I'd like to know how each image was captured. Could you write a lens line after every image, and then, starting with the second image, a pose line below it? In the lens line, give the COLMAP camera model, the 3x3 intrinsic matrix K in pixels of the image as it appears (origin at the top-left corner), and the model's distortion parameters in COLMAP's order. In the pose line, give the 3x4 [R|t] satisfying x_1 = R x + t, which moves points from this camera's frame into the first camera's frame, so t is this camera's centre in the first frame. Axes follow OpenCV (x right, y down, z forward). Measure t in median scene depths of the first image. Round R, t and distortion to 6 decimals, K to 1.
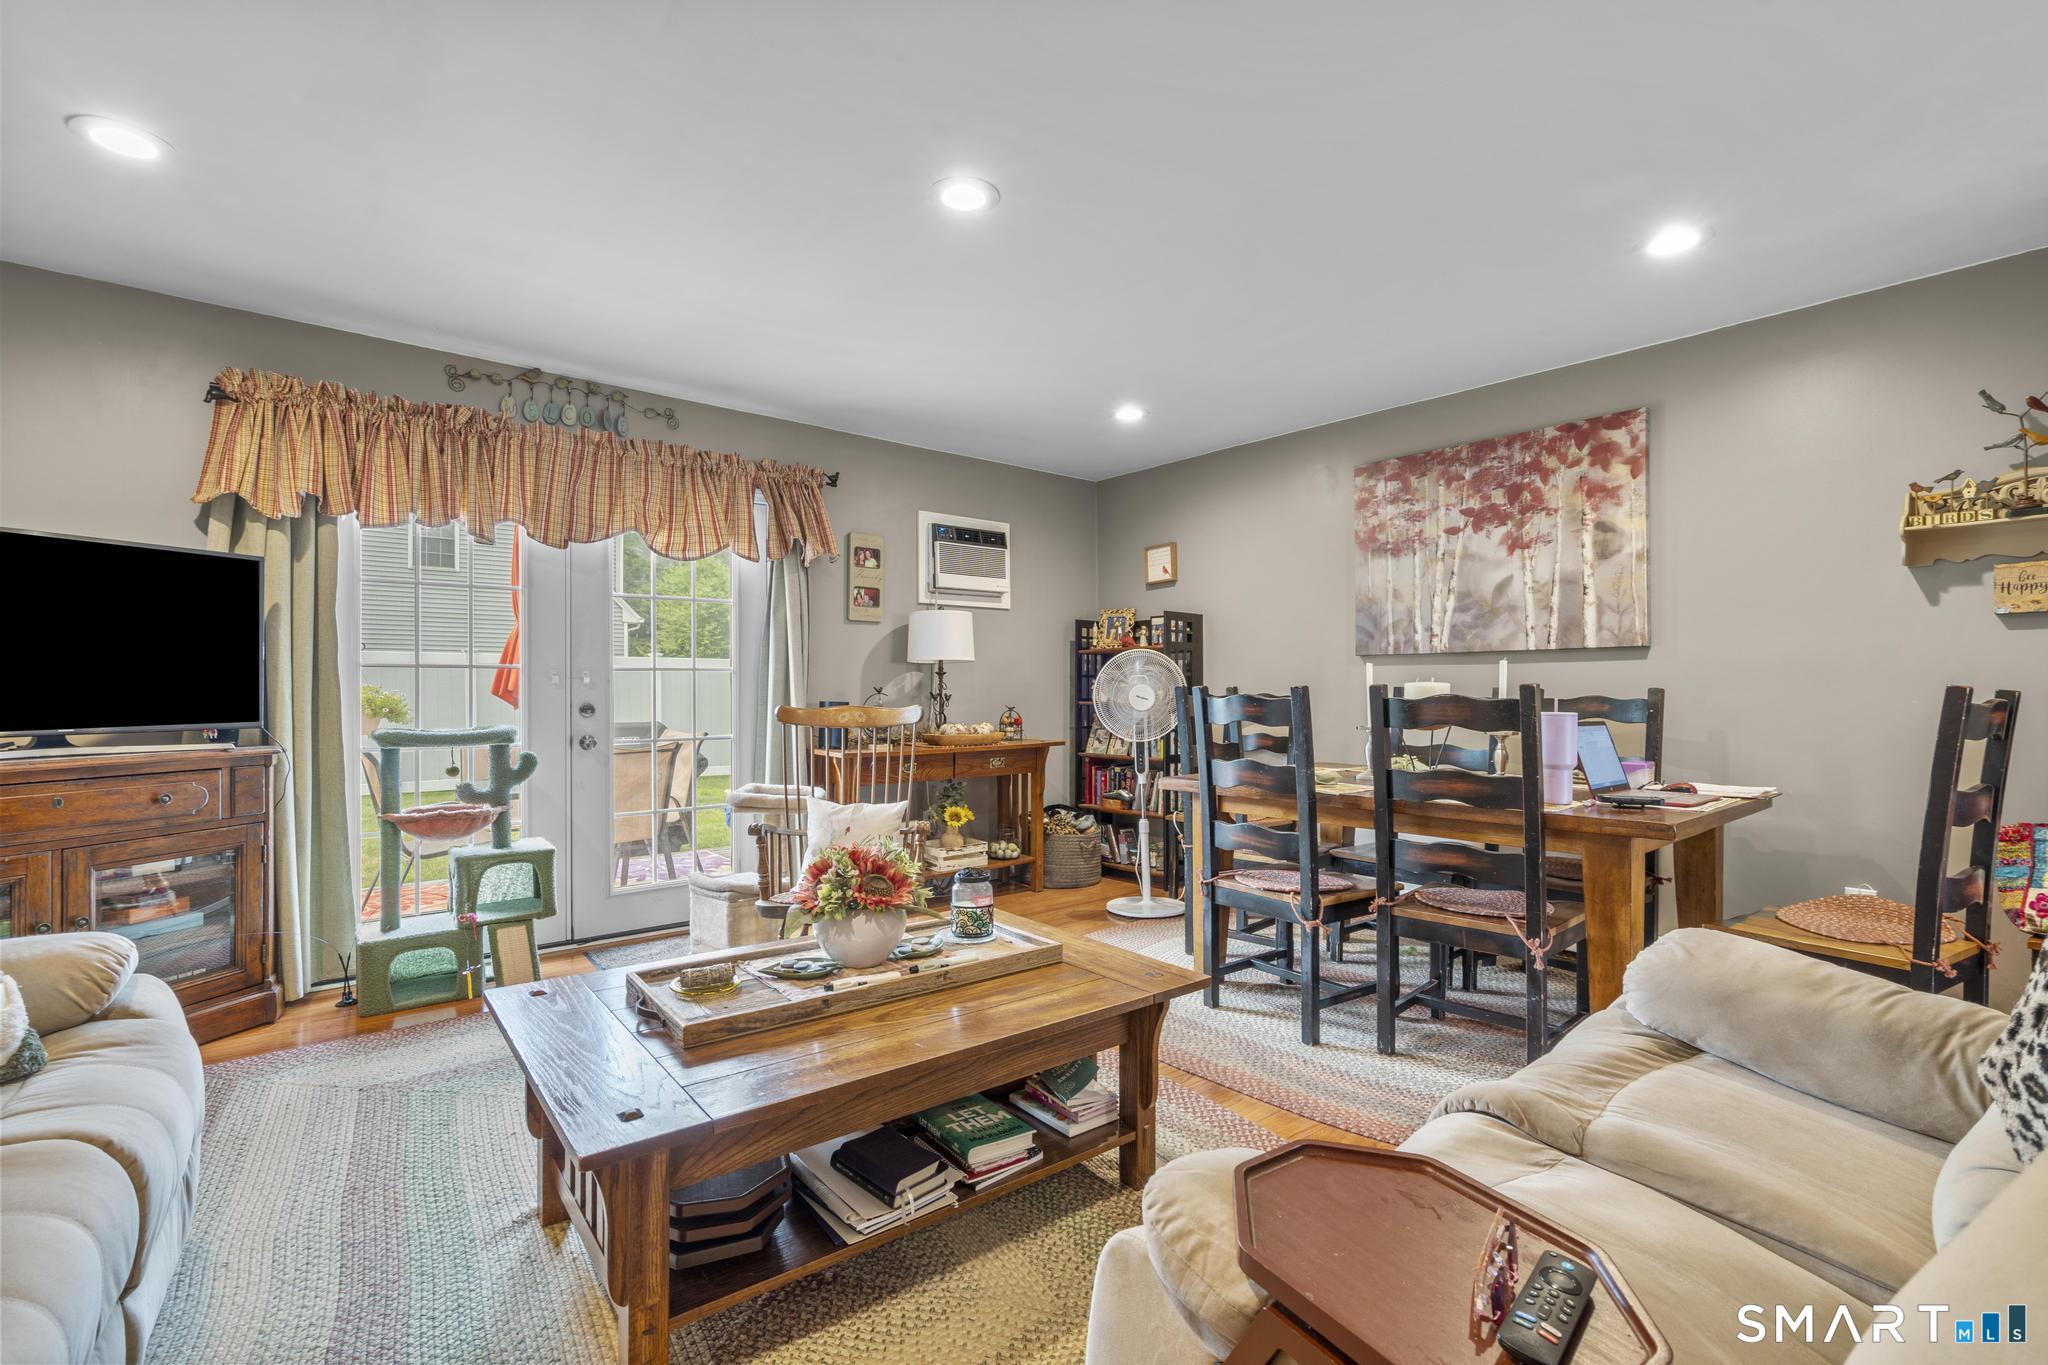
lens RADIAL K [[918.5, 0, 1026.6], [0, 918.5, 686.2], [0, 0, 1]] dist [-0.007650, 0.003489]
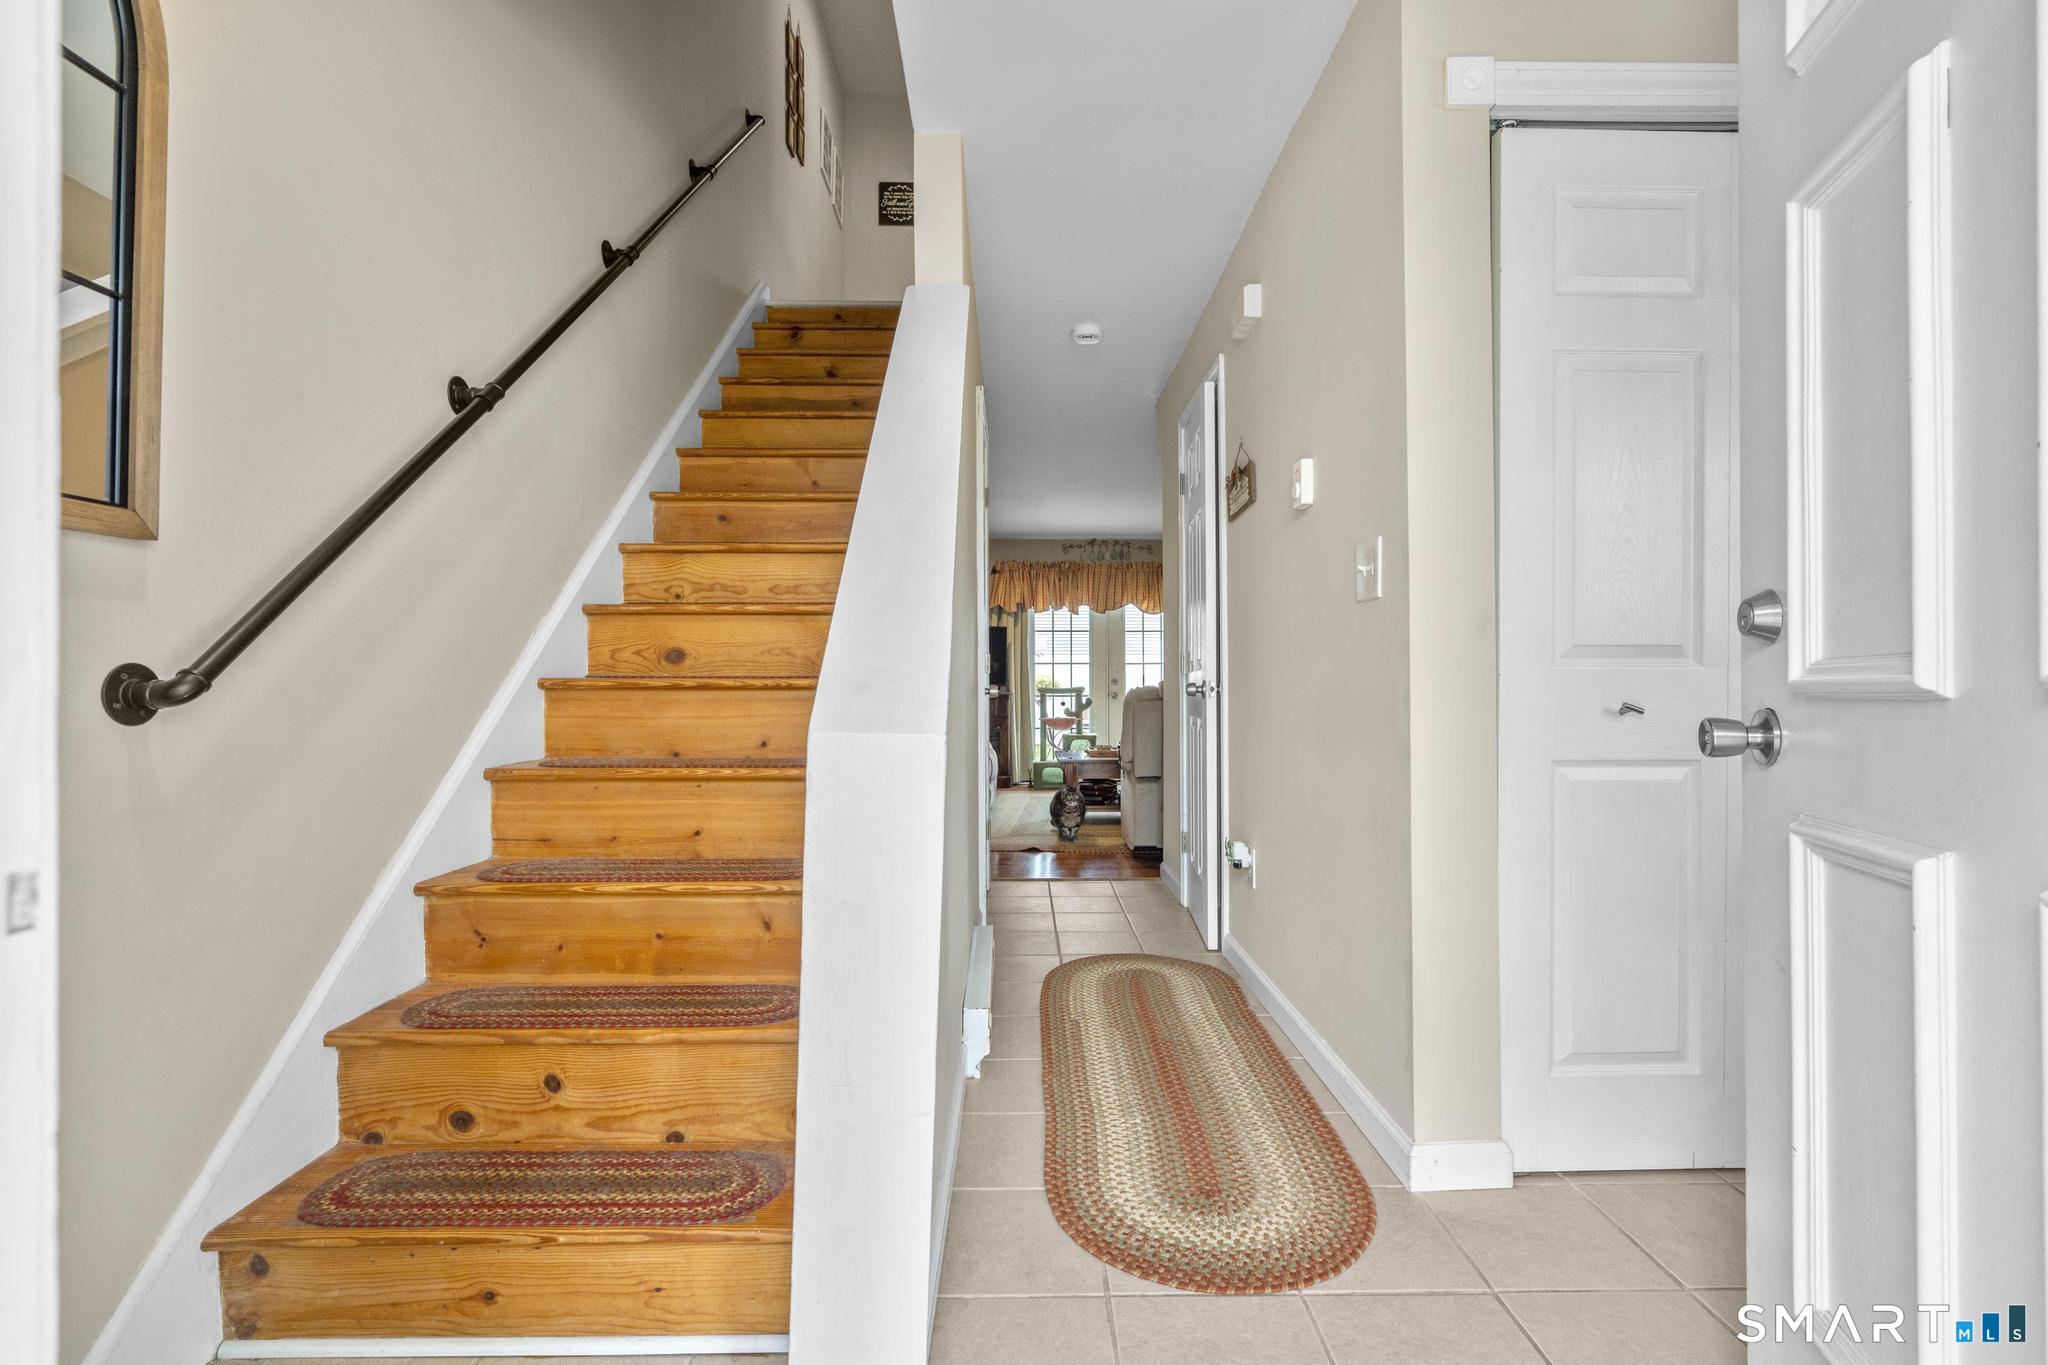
lens RADIAL K [[918.5, 0, 1026.6], [0, 918.5, 685.8], [0, 0, 1]] dist [-0.007650, 0.003489]
pose [[0.785510, -0.002754, -0.618843, 0.850106], [0.003049, 0.999995, -0.000580, 0.040537], [0.618842, -0.001431, 0.785514, -1.044568]]
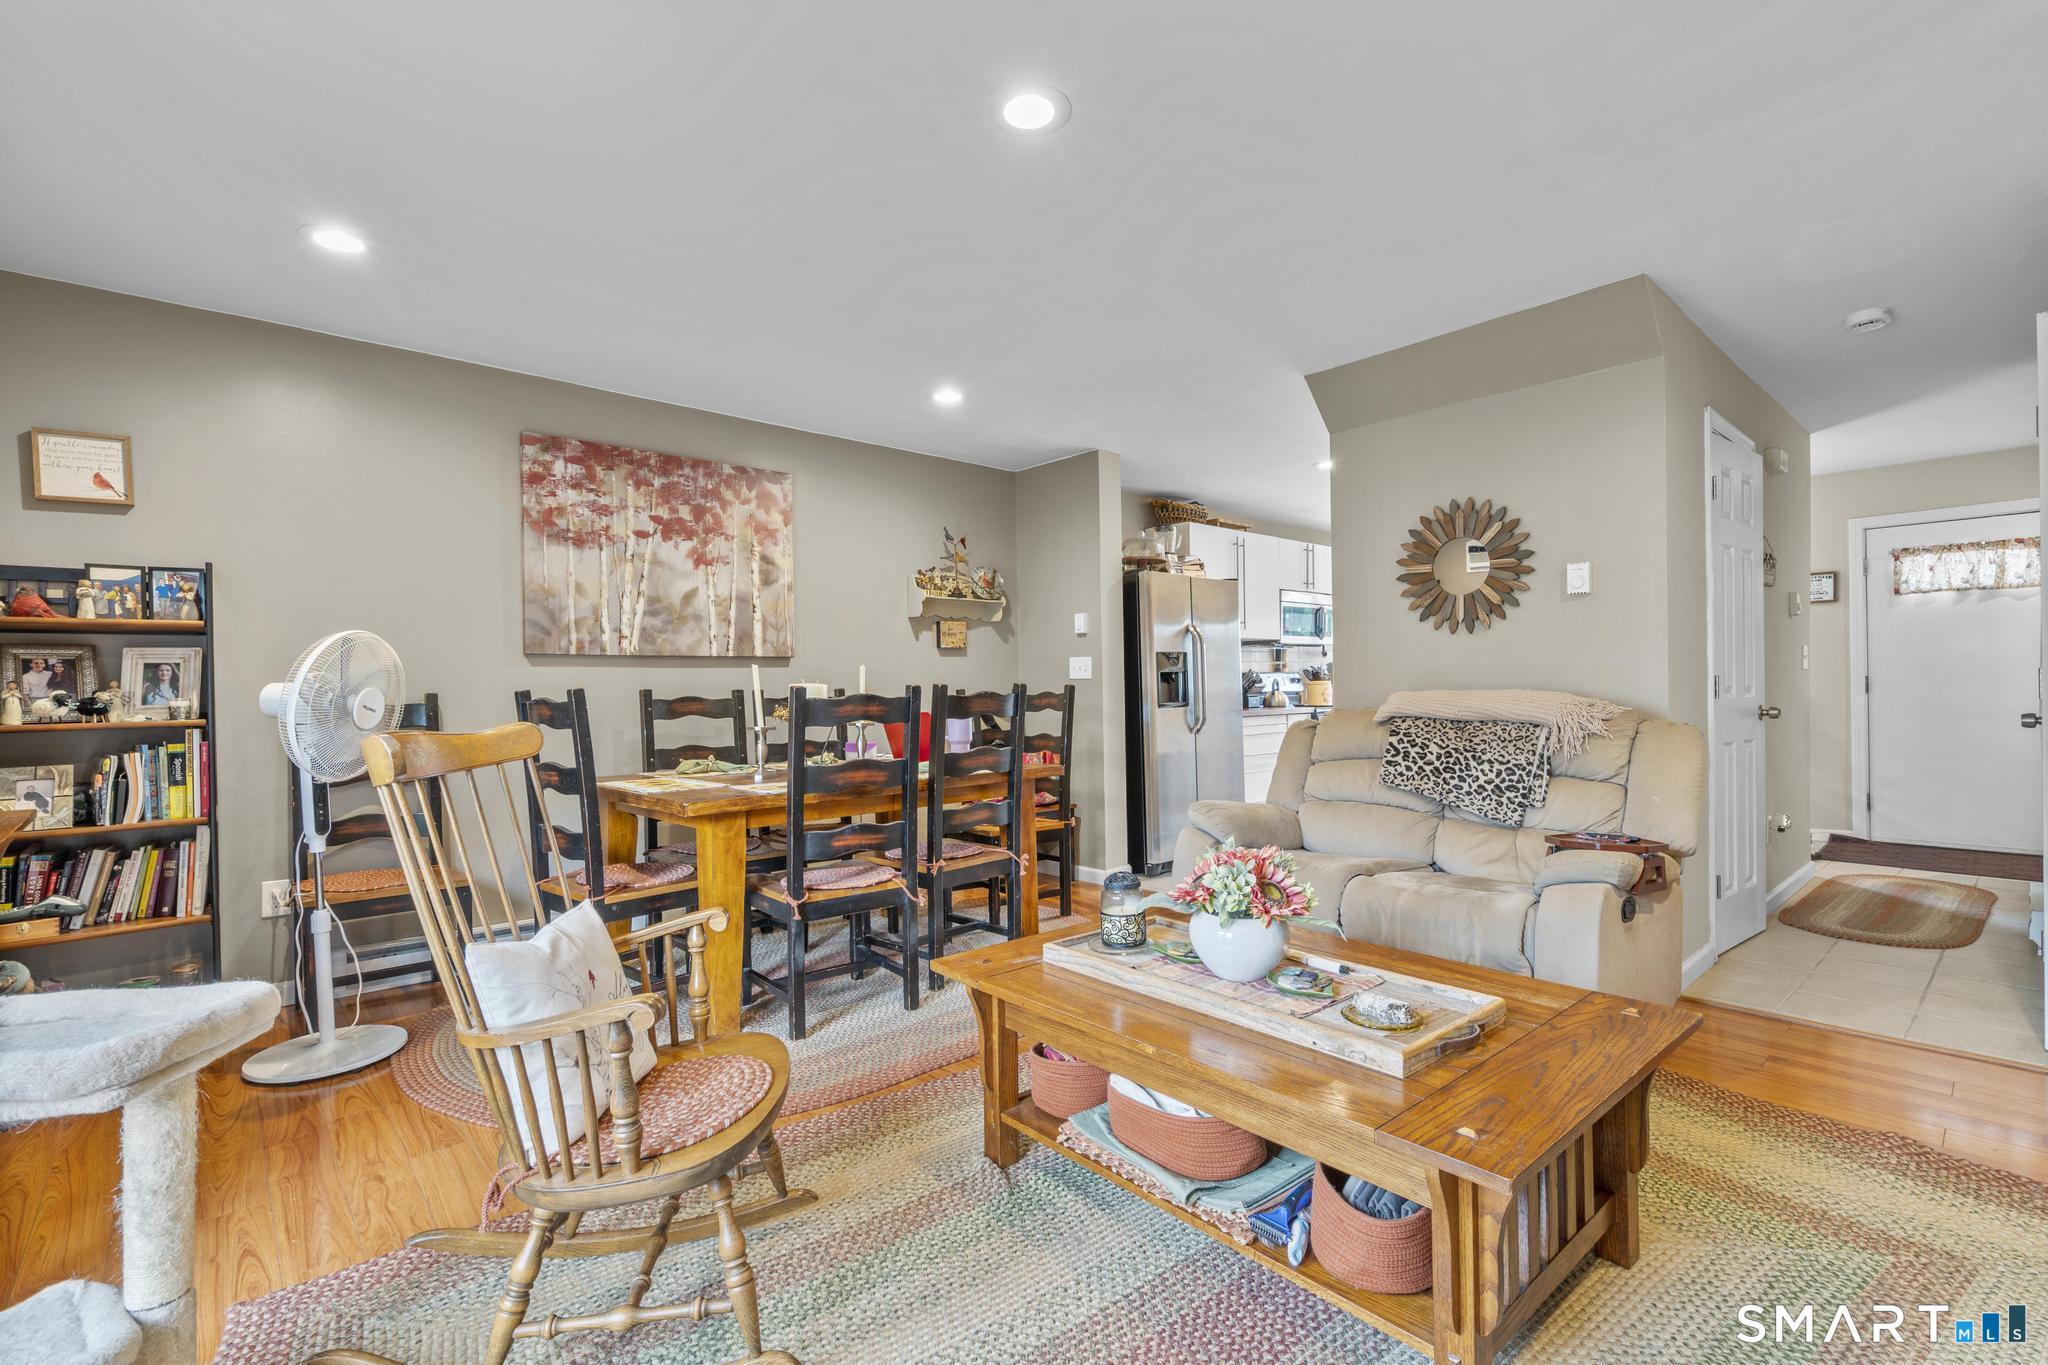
lens RADIAL K [[918.5, 0, 1021.6], [0, 918.5, 691.6], [0, 0, 1]] dist [-0.007650, 0.003489]
pose [[-0.044168, 0.000399, 0.999024, -0.616589], [0.014146, 0.999900, 0.000226, 0.009419], [-0.998924, 0.014142, -0.044169, 0.700914]]
